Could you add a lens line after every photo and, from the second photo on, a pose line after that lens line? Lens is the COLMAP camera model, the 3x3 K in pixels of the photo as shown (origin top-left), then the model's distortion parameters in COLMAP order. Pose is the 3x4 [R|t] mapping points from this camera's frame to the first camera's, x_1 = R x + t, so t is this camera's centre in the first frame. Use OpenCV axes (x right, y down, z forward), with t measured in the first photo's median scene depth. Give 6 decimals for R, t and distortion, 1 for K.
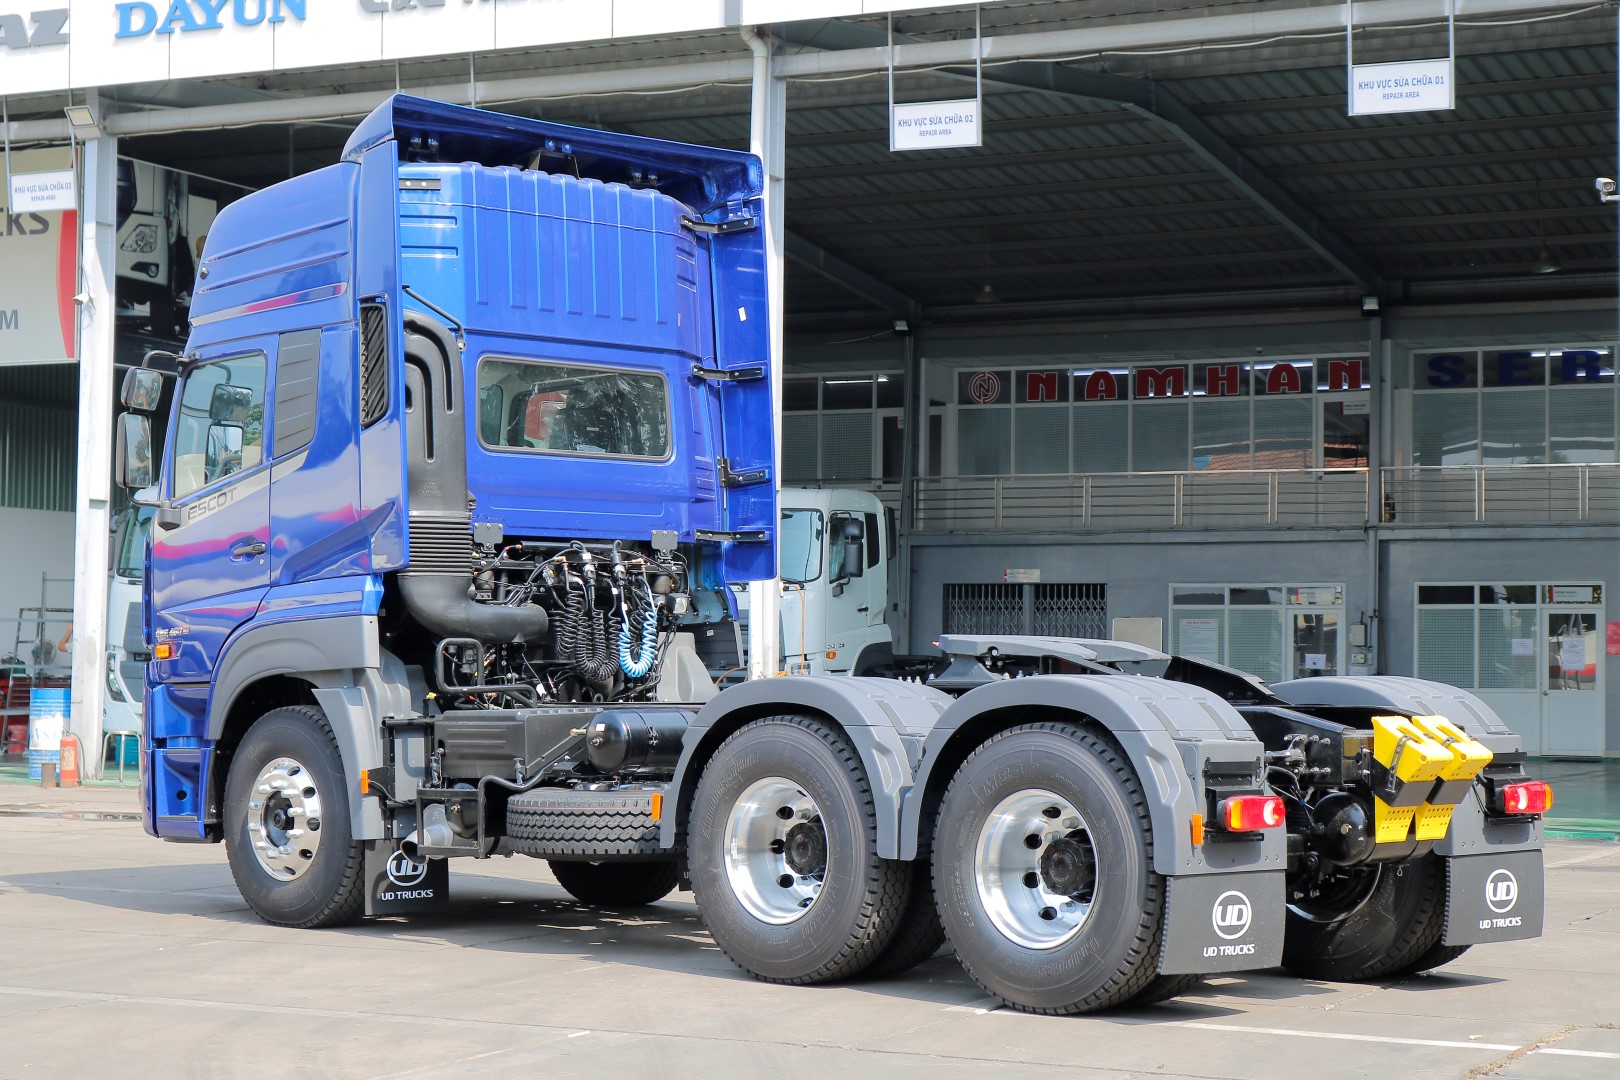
lens RADIAL K [[3014.7, 0, 790.4], [0, 3014.7, 539.3], [0, 0, 1]] dist [0.012861, 0.092534]
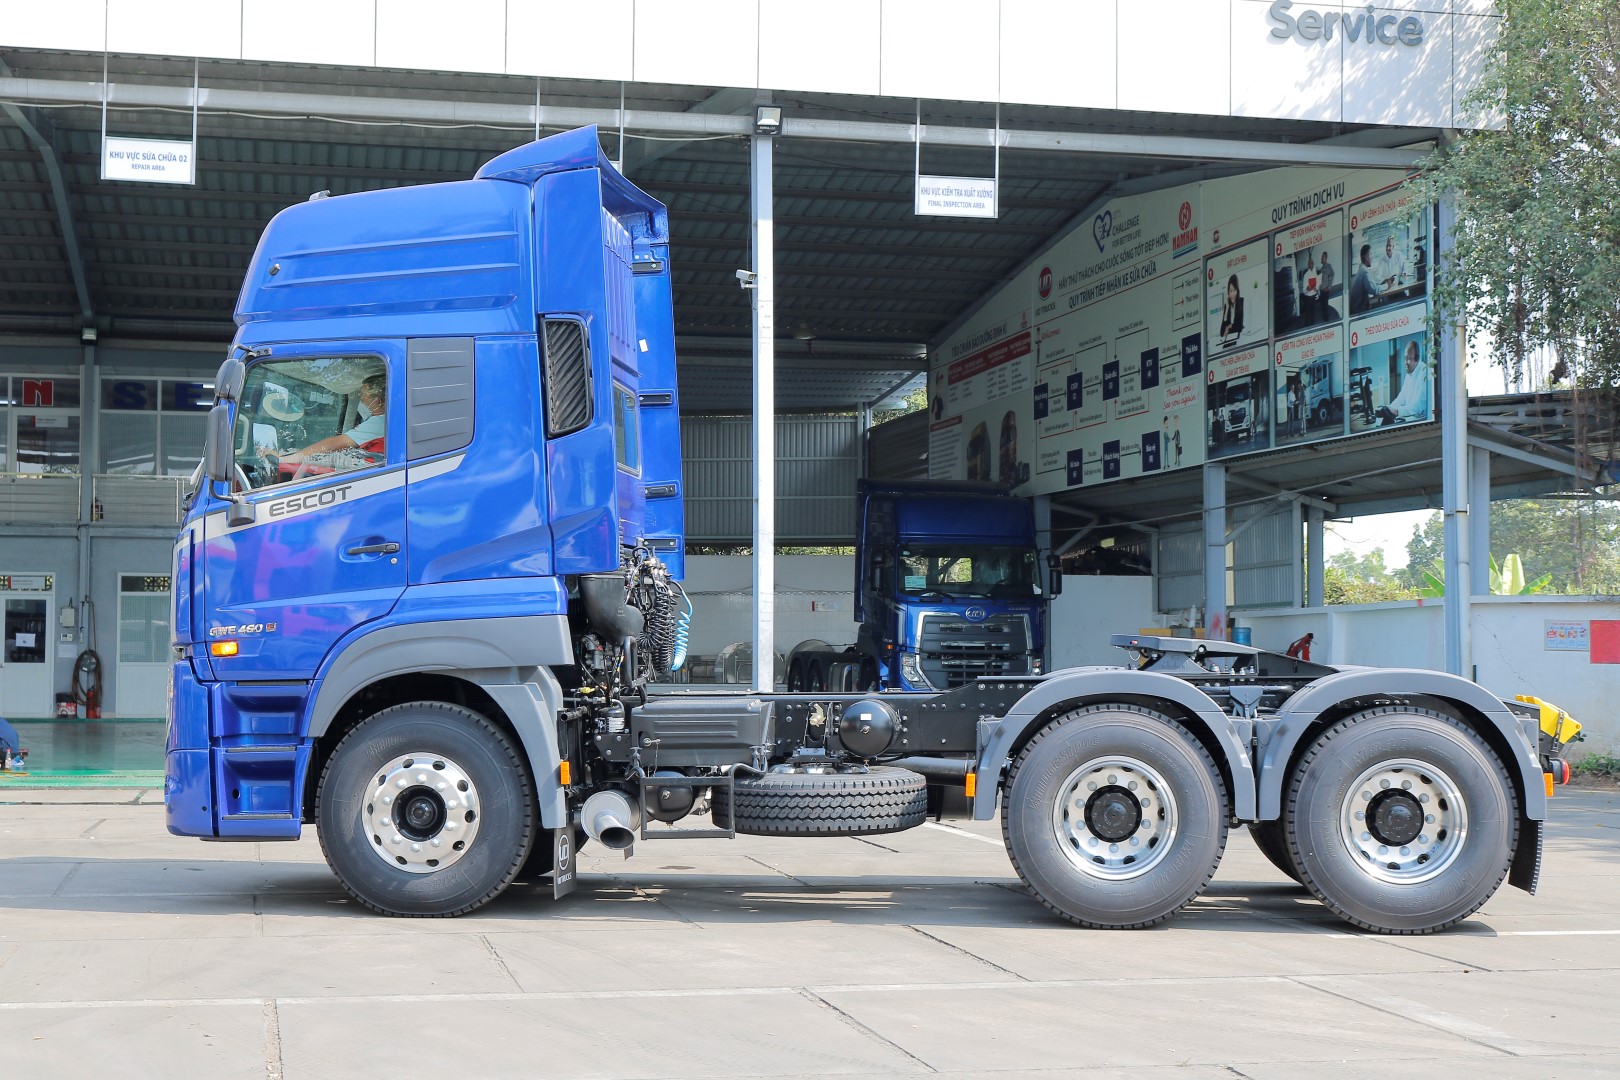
lens RADIAL K [[2446.2, 0, 810.0], [0, 2446.2, 540.0], [0, 0, 1]] dist [-0.008136, -0.040078]
pose [[0.772359, 0.022836, 0.634776, -0.229581], [-0.024459, 0.999682, -0.006203, 0.000843], [-0.634716, -0.010736, 0.772671, 0.106935]]
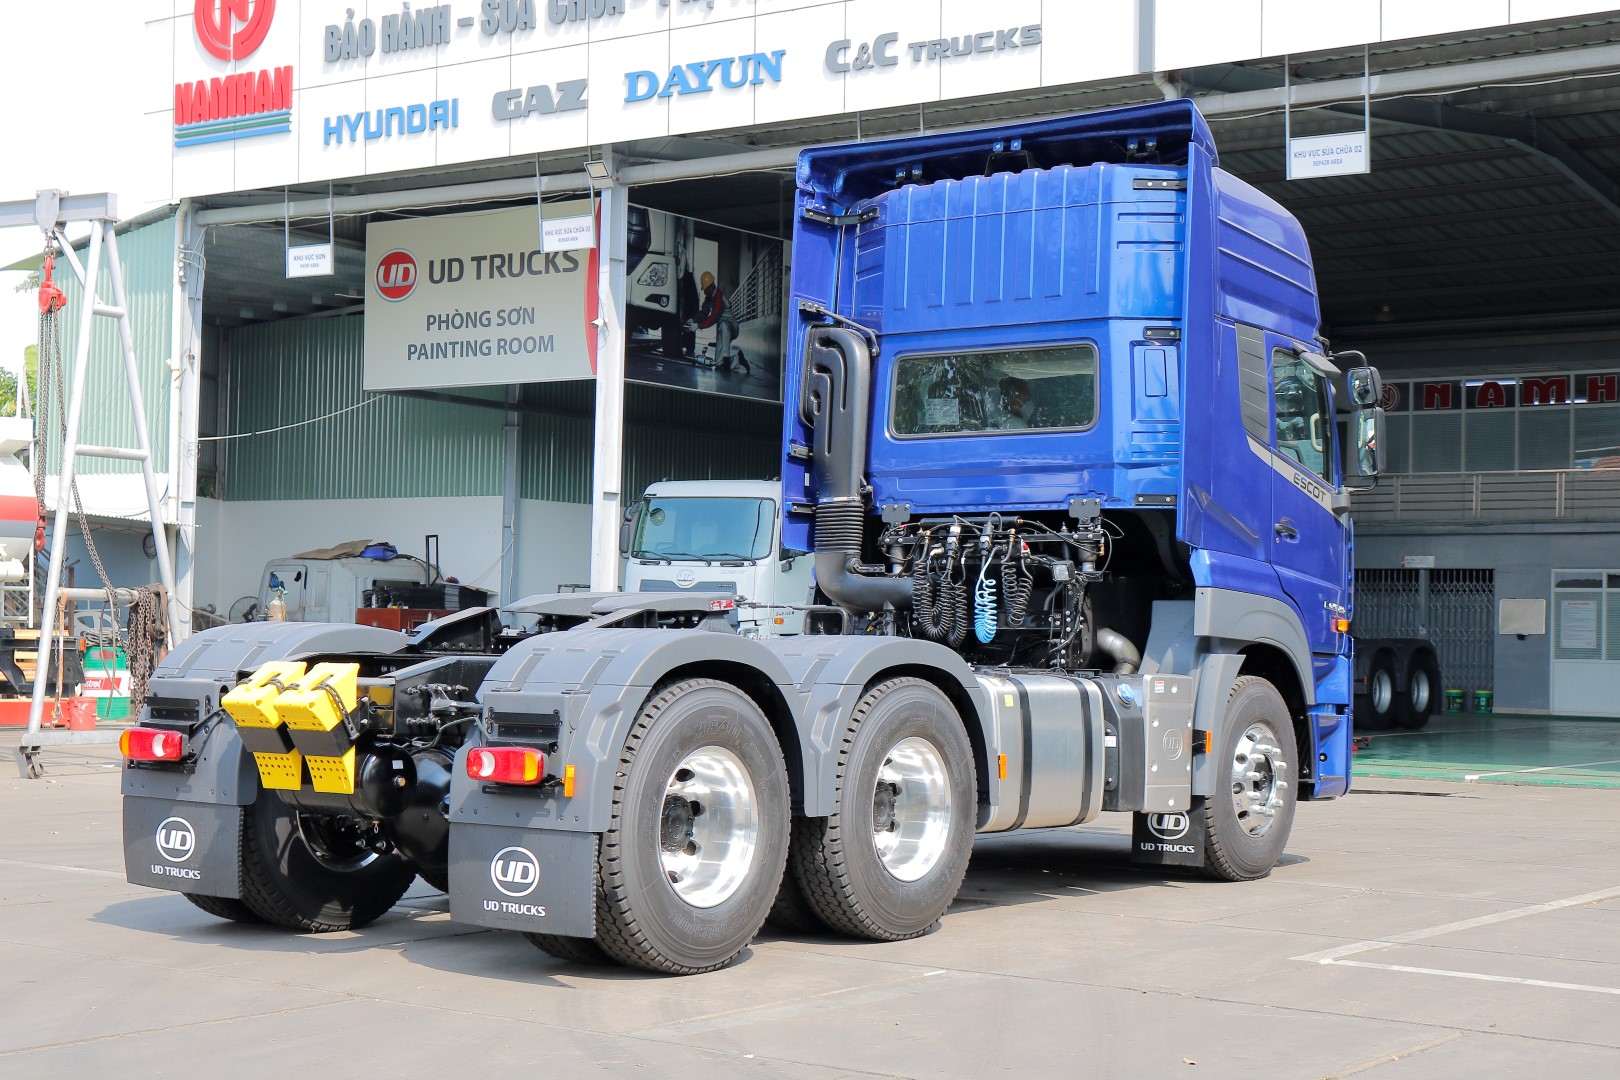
lens RADIAL K [[2509.6, 0, 810.0], [0, 2509.6, 540.0], [0, 0, 1]] dist [0.024792, -0.063916]
pose [[0.986256, 0.002221, -0.165207, 0.008983], [-0.001838, 0.999995, 0.002468, 0.002470], [0.165212, -0.002130, 0.986256, 0.032366]]
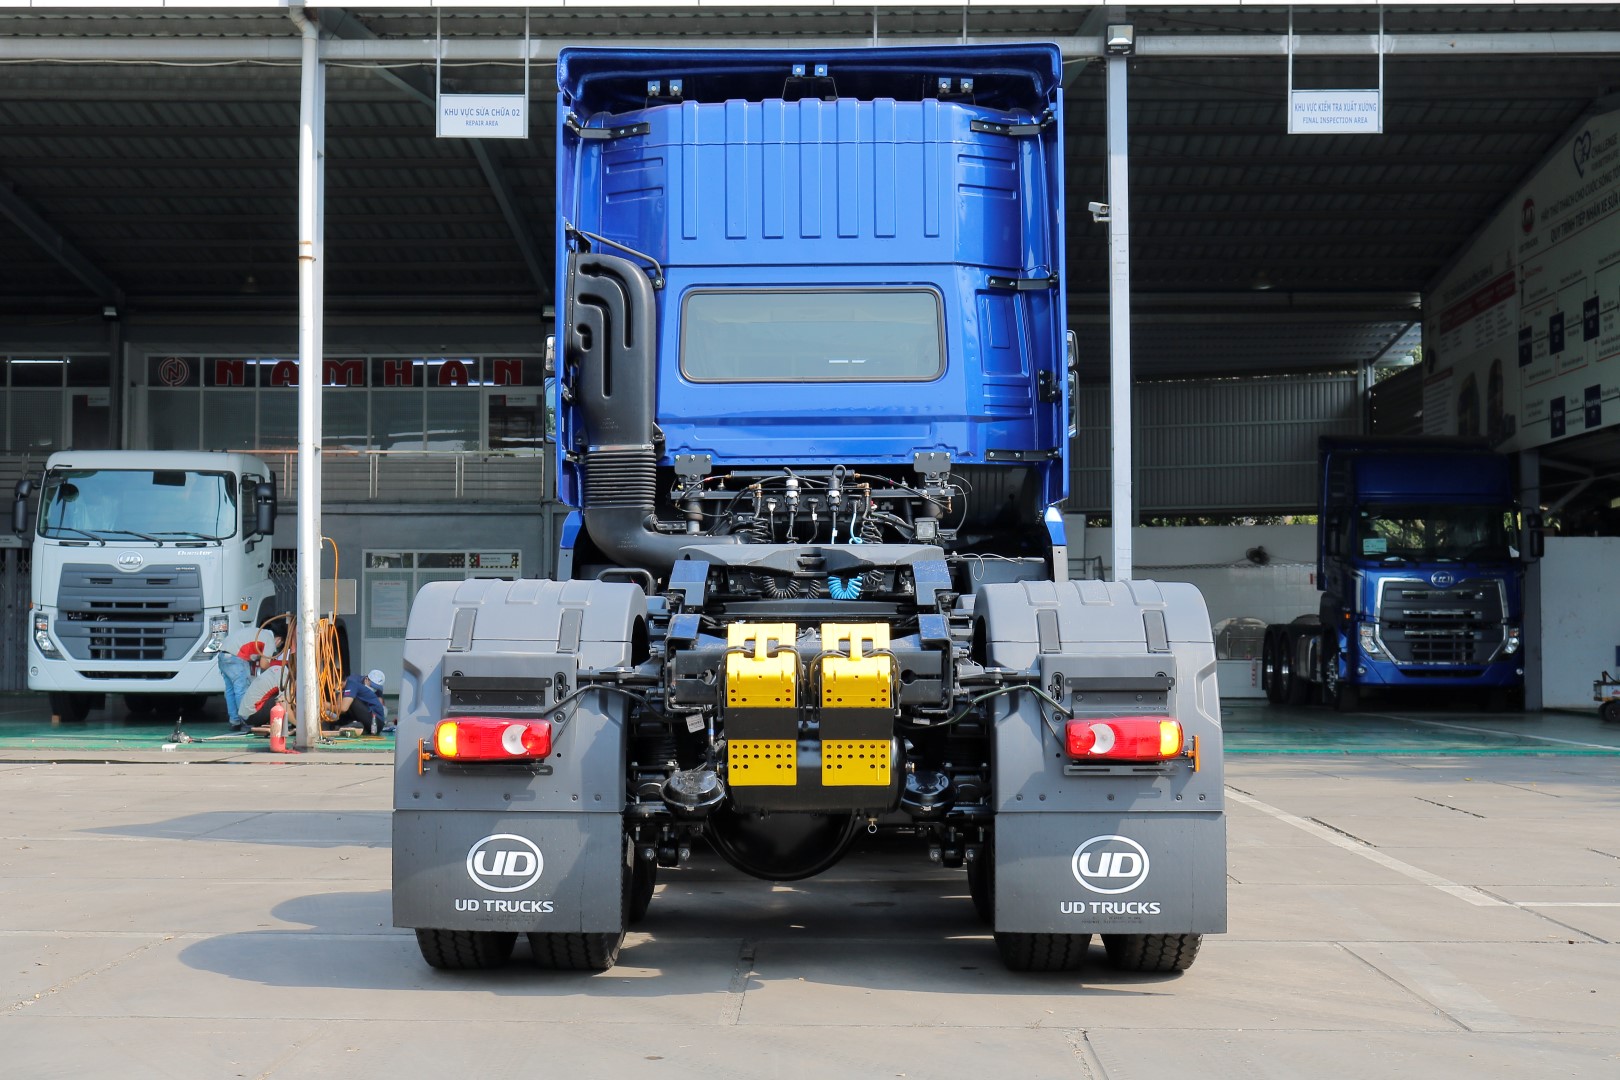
lens RADIAL K [[2509.6, 0, 810.0], [0, 2509.6, 540.0], [0, 0, 1]] dist [0.024792, -0.063916]
pose [[0.901605, 0.008640, 0.432475, -0.164433], [-0.010995, 0.999935, 0.002945, 0.008093], [-0.432421, -0.007411, 0.901641, 0.090757]]
